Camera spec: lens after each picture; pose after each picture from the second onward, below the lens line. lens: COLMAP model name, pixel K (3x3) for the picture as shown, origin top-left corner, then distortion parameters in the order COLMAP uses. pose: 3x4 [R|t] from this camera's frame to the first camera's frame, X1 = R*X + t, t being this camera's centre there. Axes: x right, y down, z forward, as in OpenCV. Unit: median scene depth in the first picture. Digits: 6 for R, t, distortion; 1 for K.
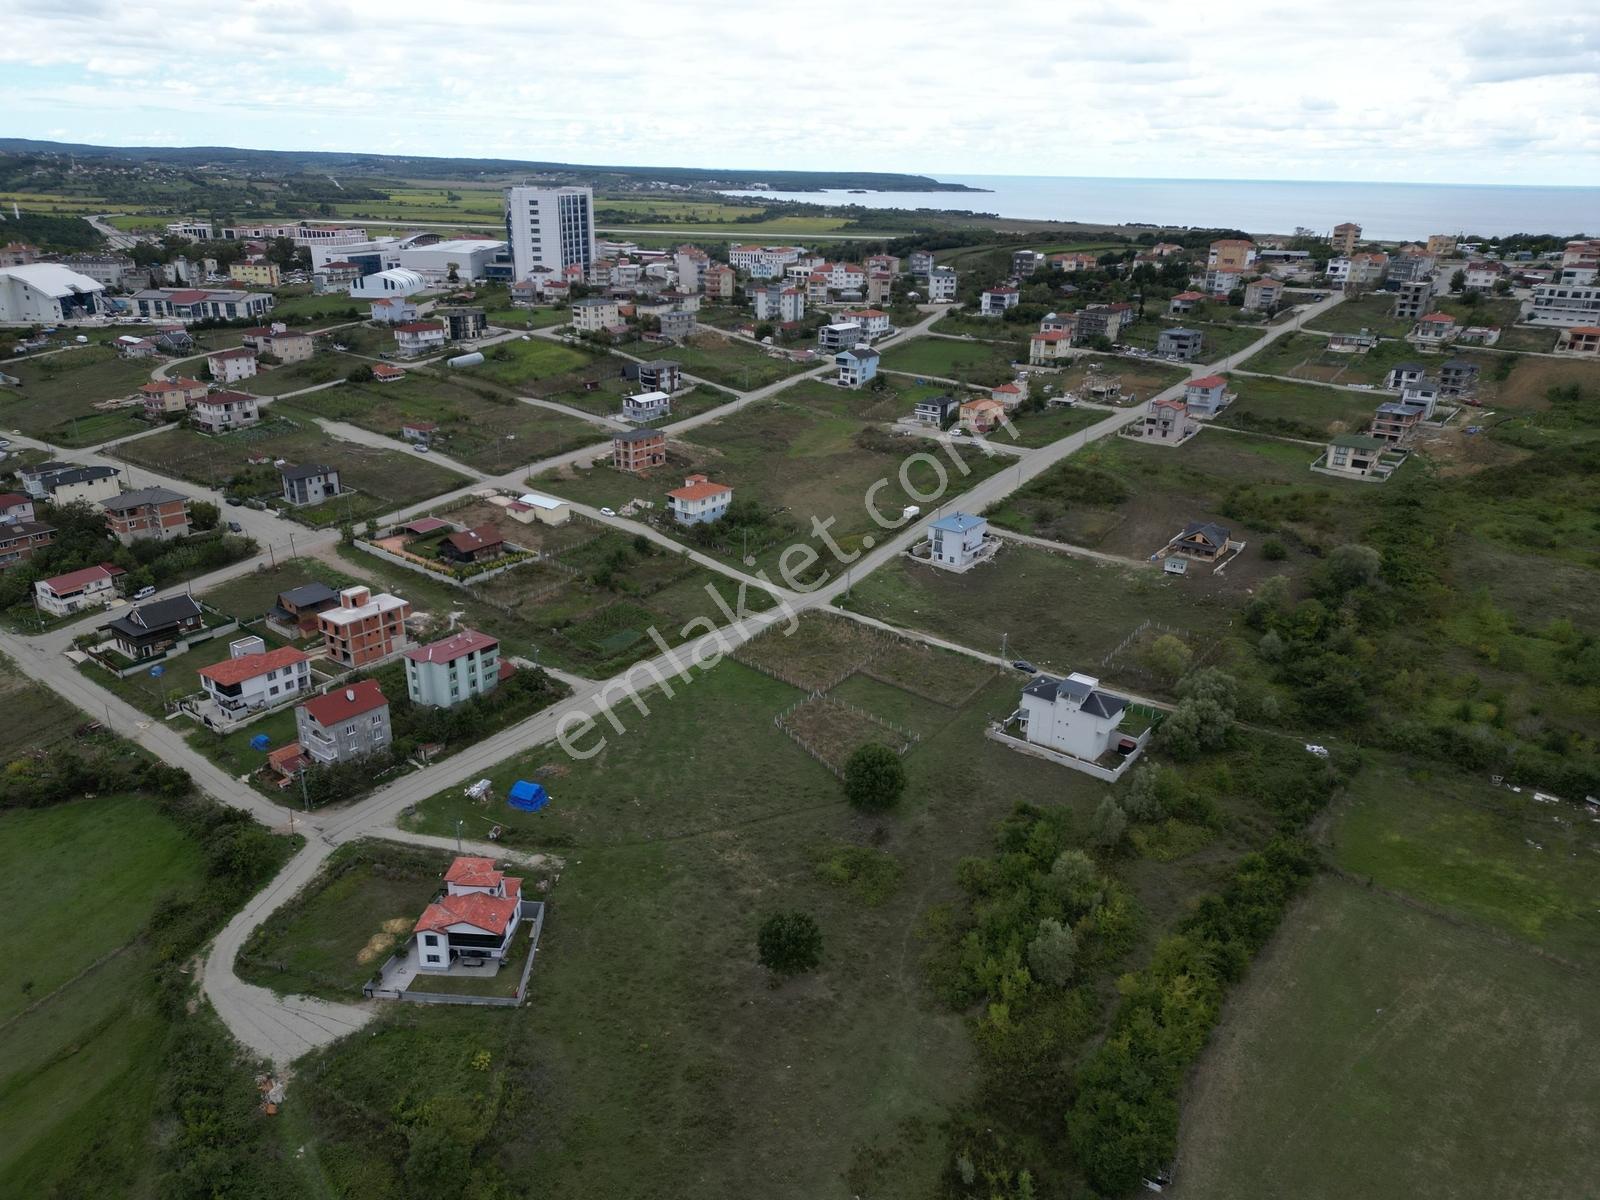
lens RADIAL K [[1109.4, 0, 795.5], [0, 1109.4, 606.2], [0, 0, 1]] dist [0.072735, -0.067784]
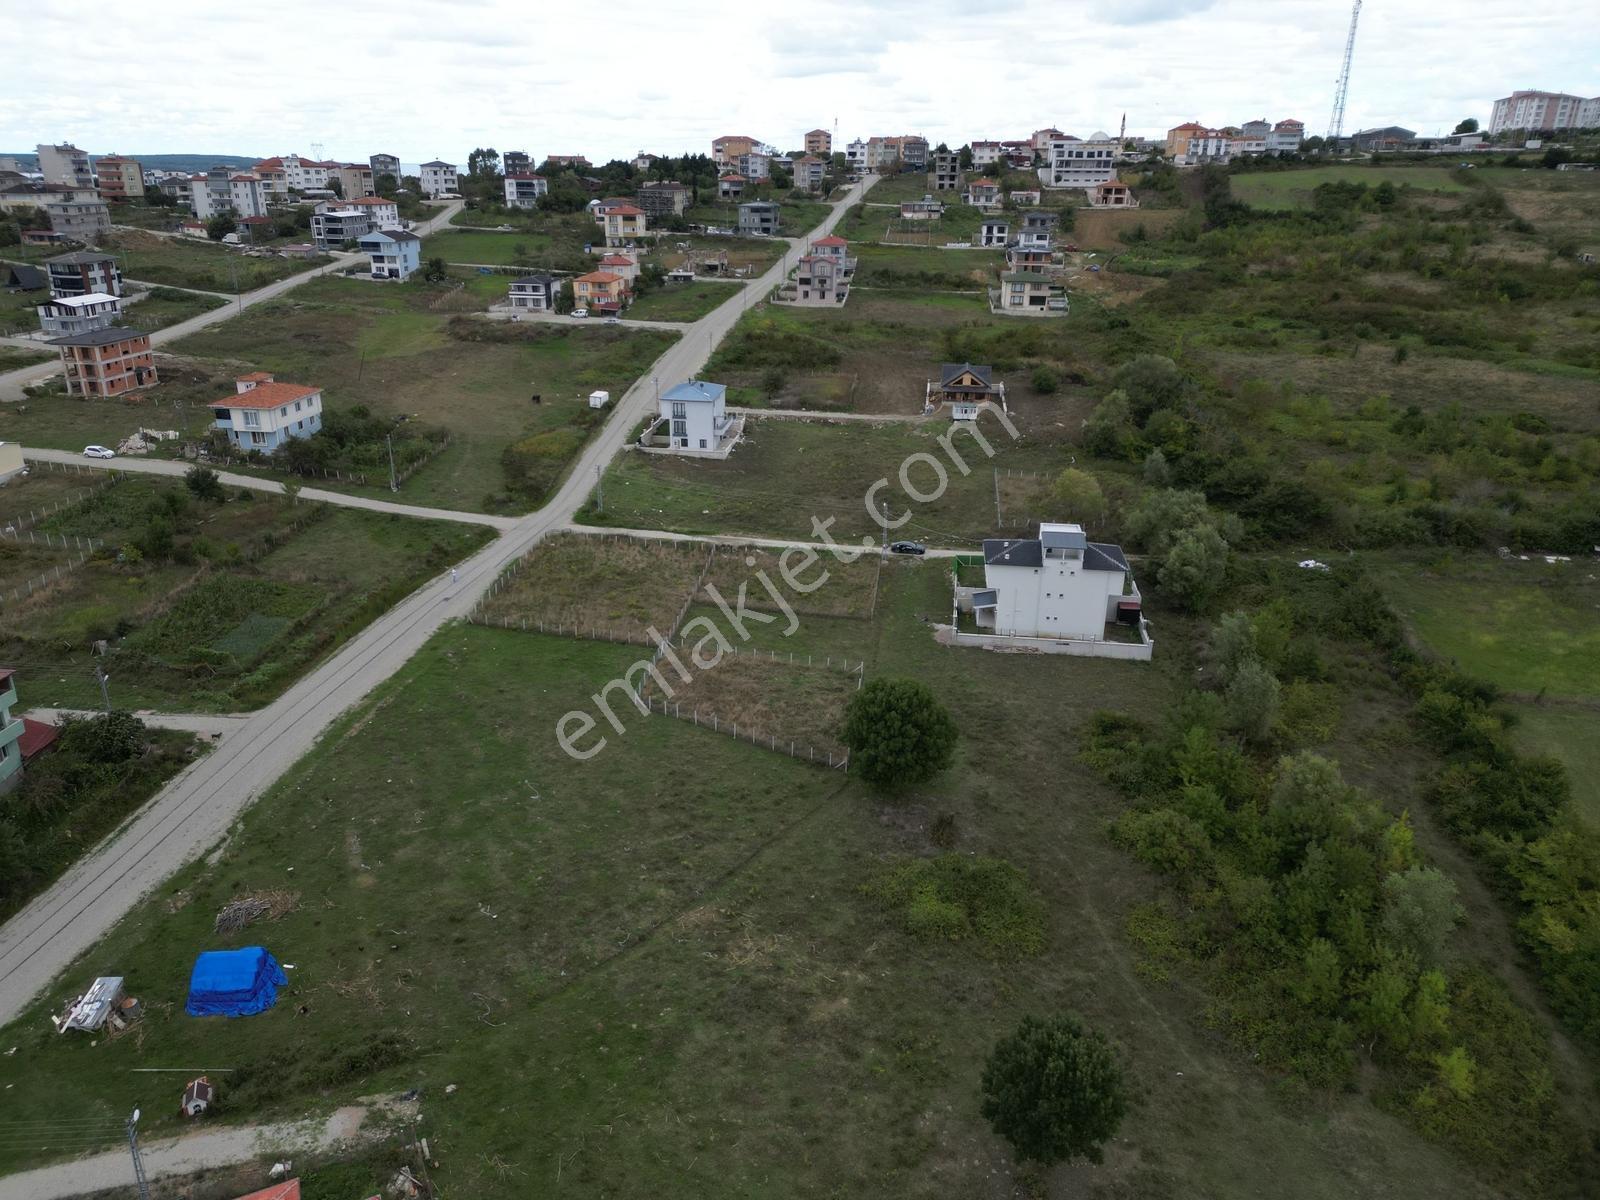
lens RADIAL K [[1109.4, 0, 795.5], [0, 1109.4, 606.2], [0, 0, 1]] dist [0.072735, -0.067784]
pose [[0.865847, -0.195988, 0.460323, -0.129496], [0.191830, 0.979810, 0.056341, 0.026641], [-0.462071, 0.039521, 0.885962, 0.294744]]
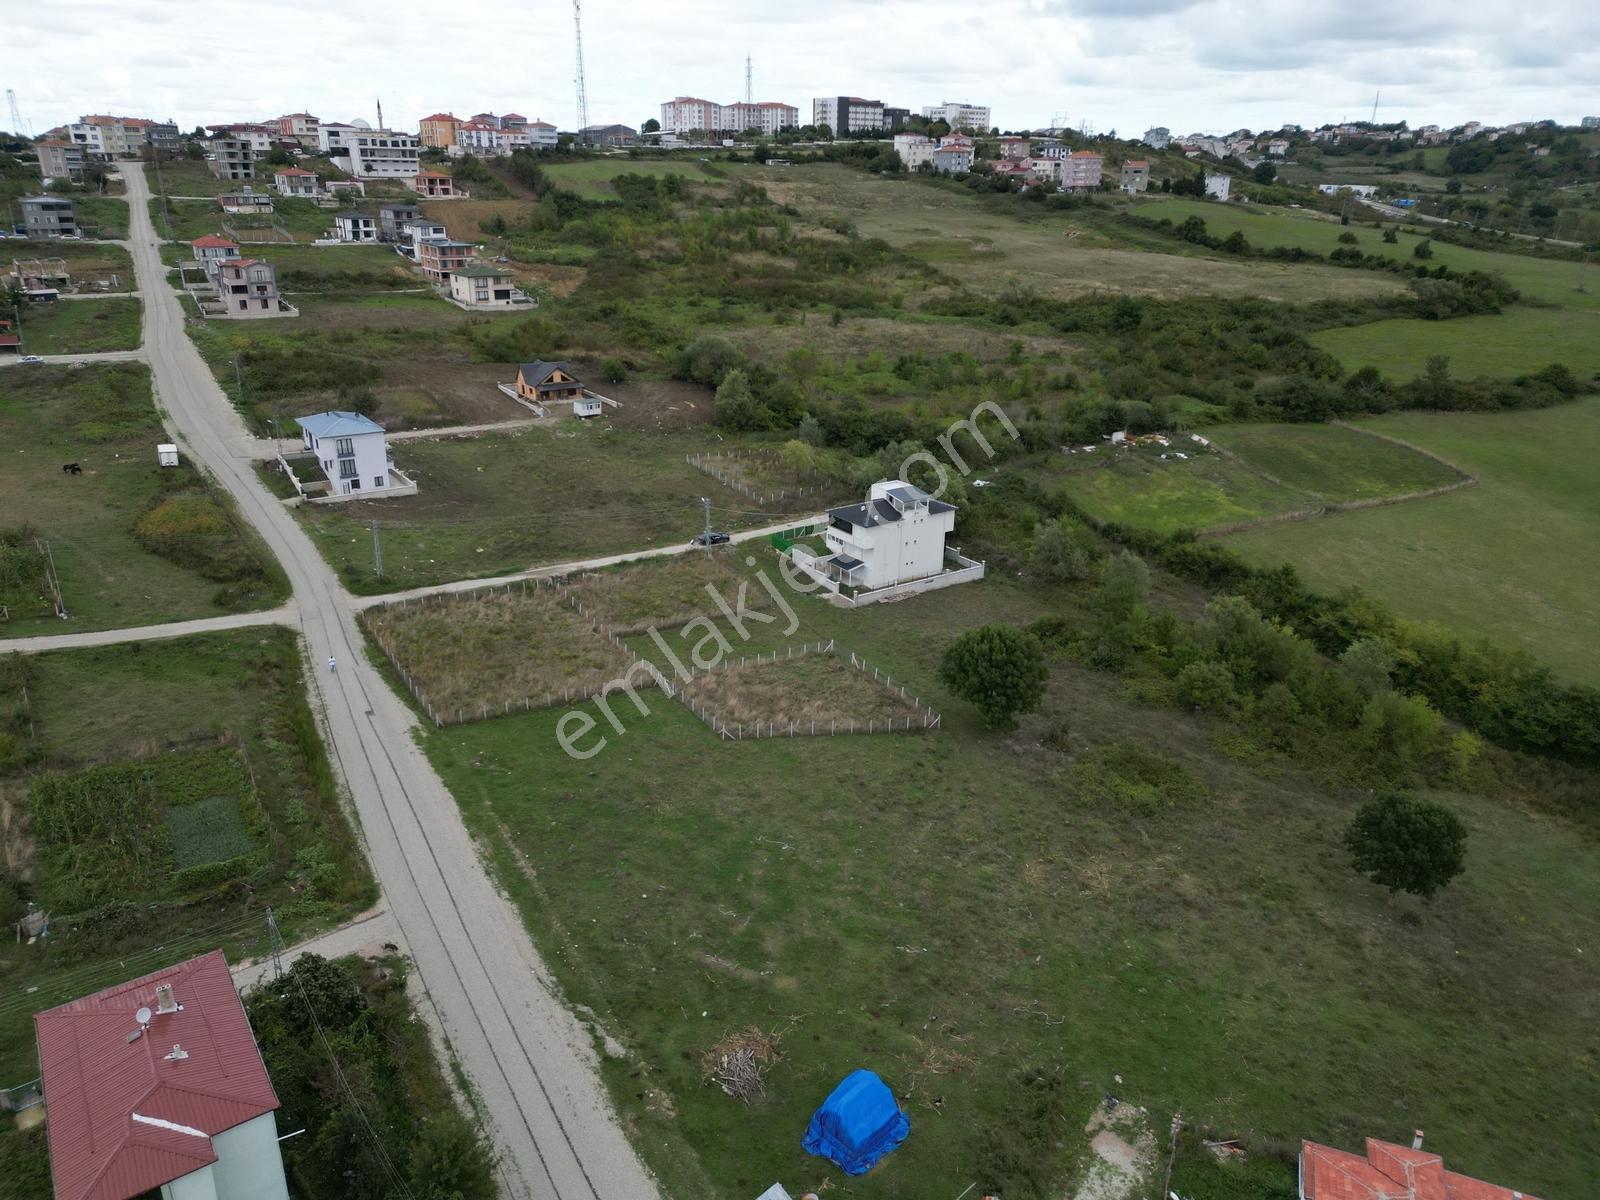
lens RADIAL K [[1109.4, 0, 795.5], [0, 1109.4, 606.2], [0, 0, 1]] dist [0.072735, -0.067784]
pose [[0.309371, -0.367276, 0.877153, -0.294265], [0.344590, 0.903012, 0.256567, -0.049644], [-0.886311, 0.222884, 0.405925, 0.478078]]
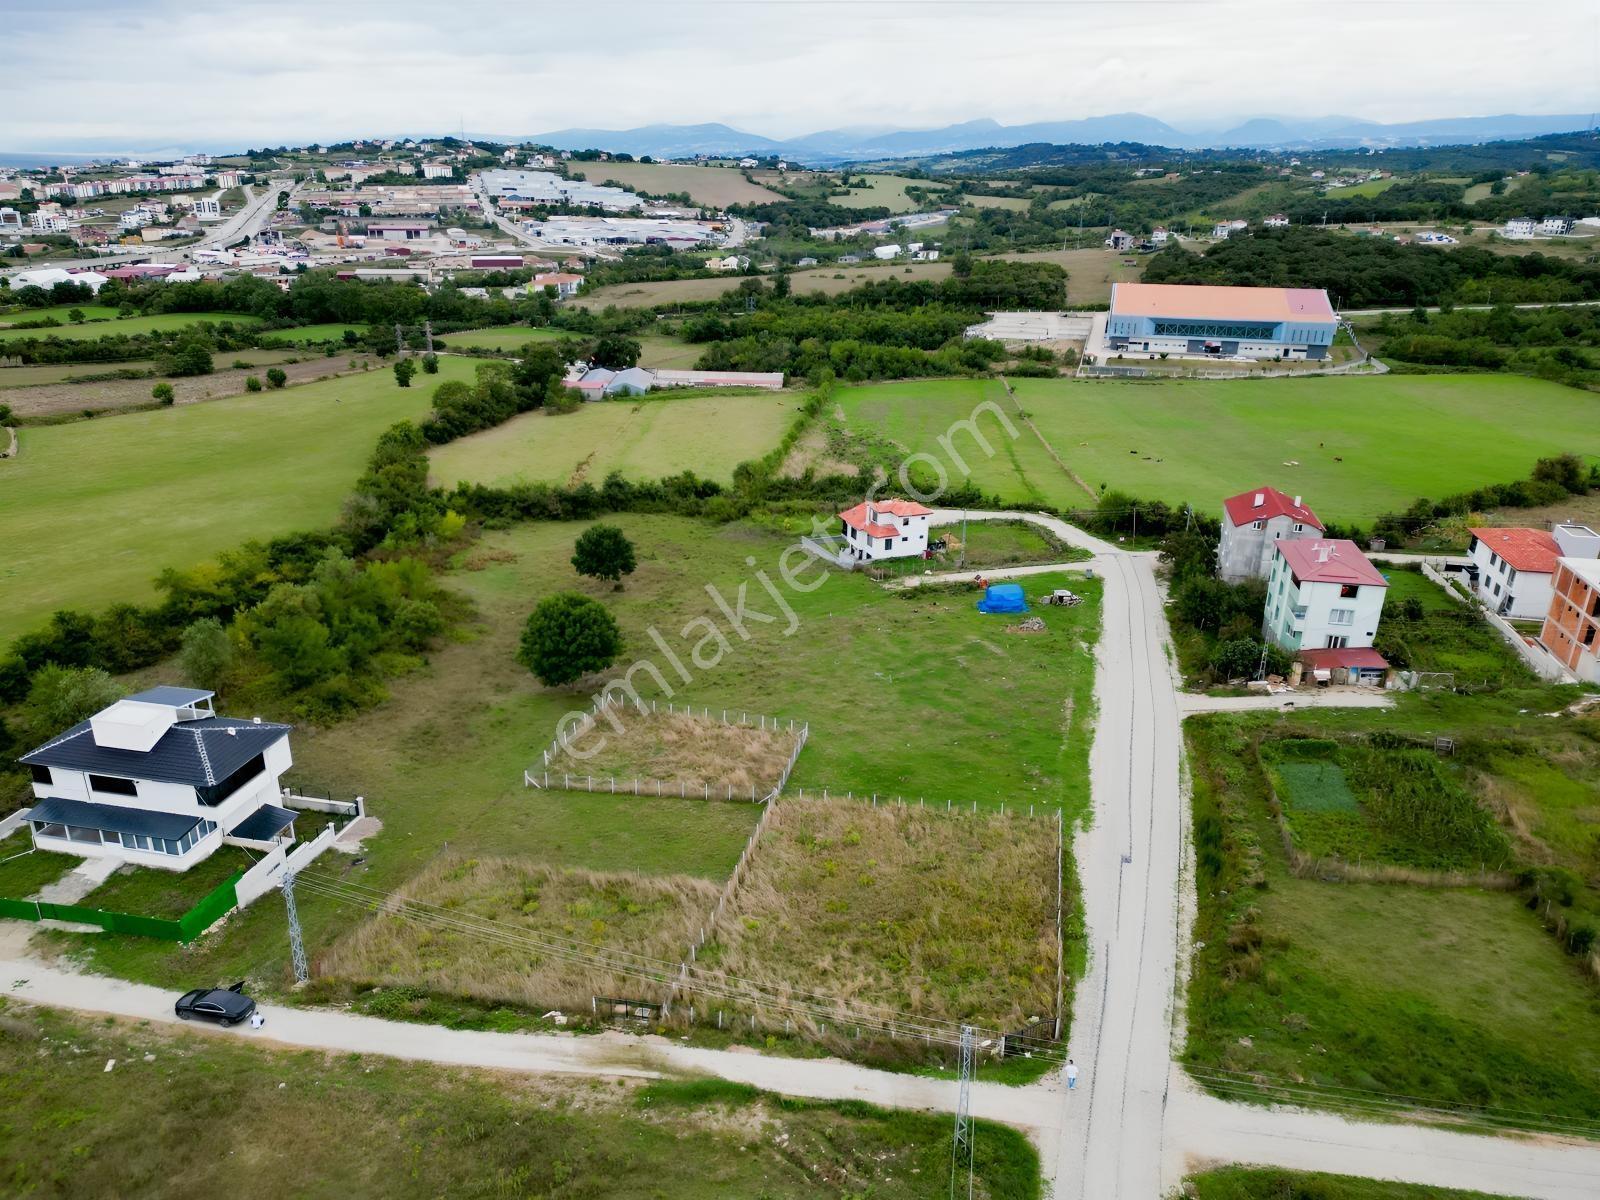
lens RADIAL K [[1107.6, 0, 794.9], [0, 1107.6, 607.9], [0, 0, 1]] dist [0.078331, -0.077644]
pose [[-0.906105, 0.126023, -0.403846, 0.123802], [-0.185221, 0.740070, 0.646522, -0.179184], [0.380351, 0.660617, -0.647239, 0.841031]]
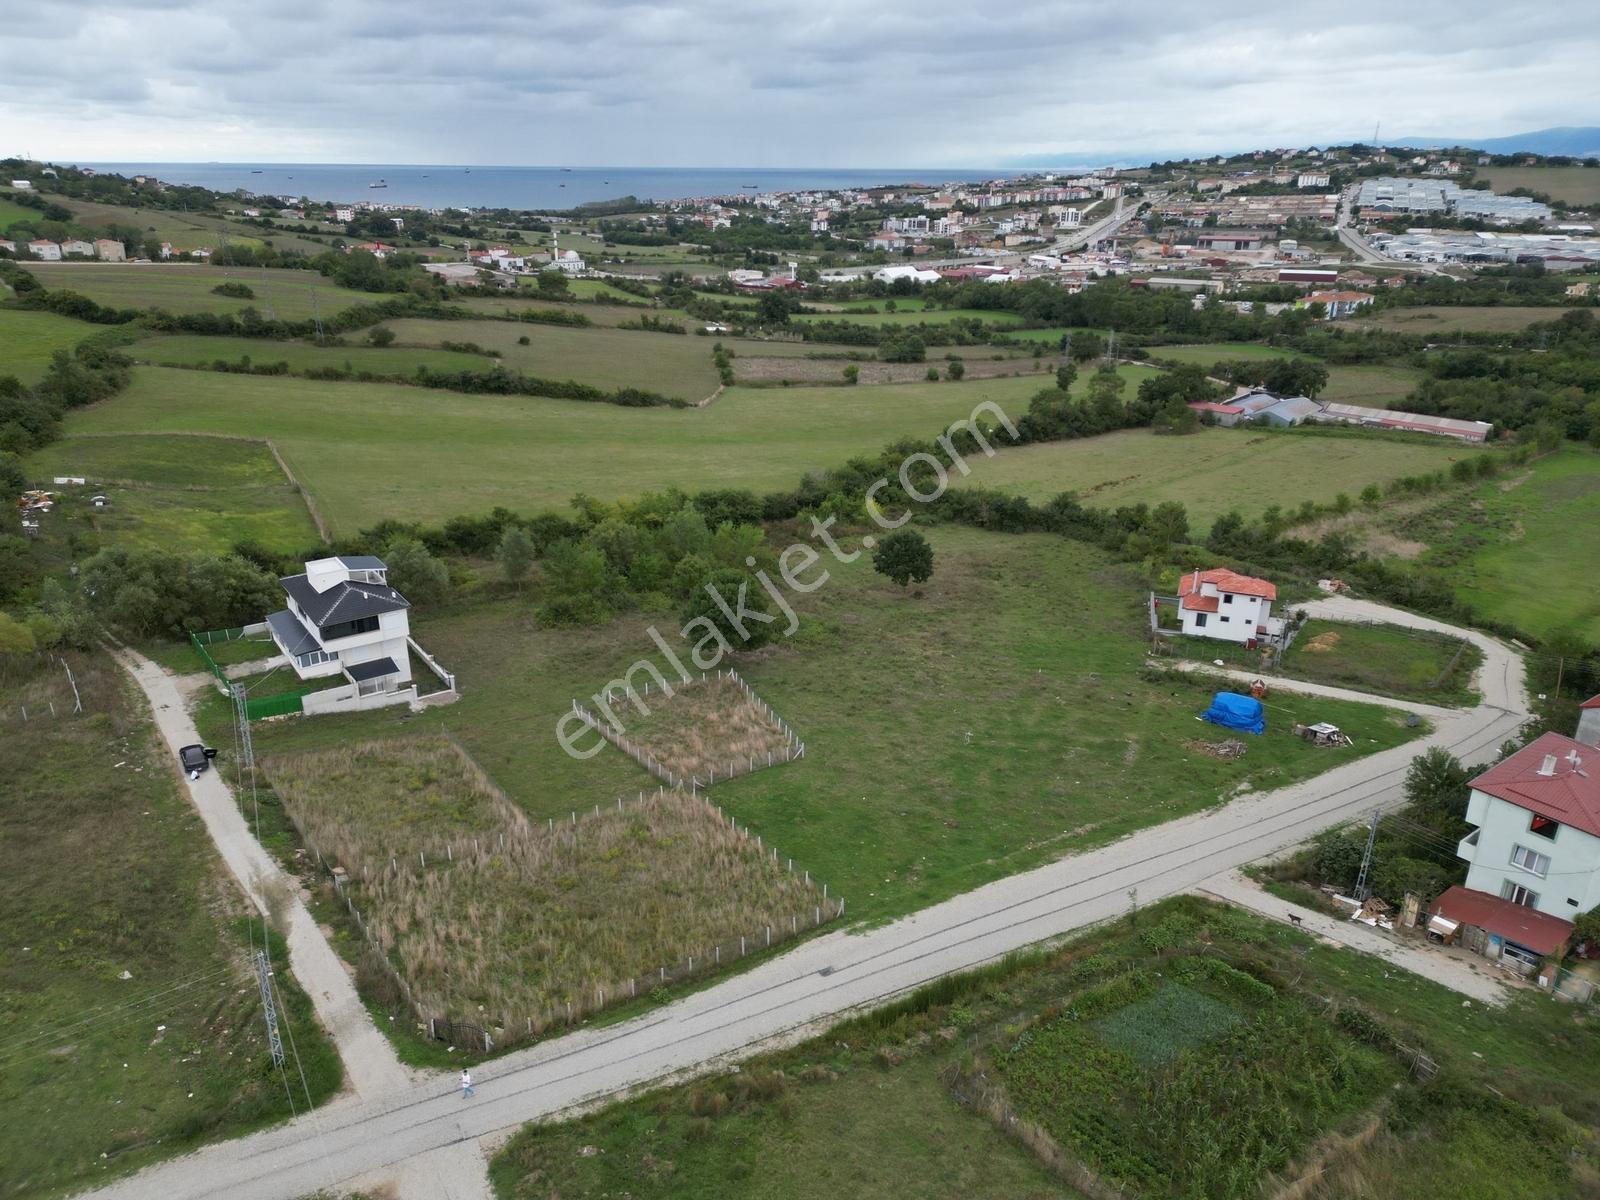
lens RADIAL K [[1109.4, 0, 795.5], [0, 1109.4, 606.2], [0, 0, 1]] dist [0.072735, -0.067784]
pose [[-0.954818, -0.133442, 0.265547, -0.093055], [0.085554, 0.732282, 0.675607, -0.191976], [-0.284610, 0.667800, -0.687779, 0.849987]]
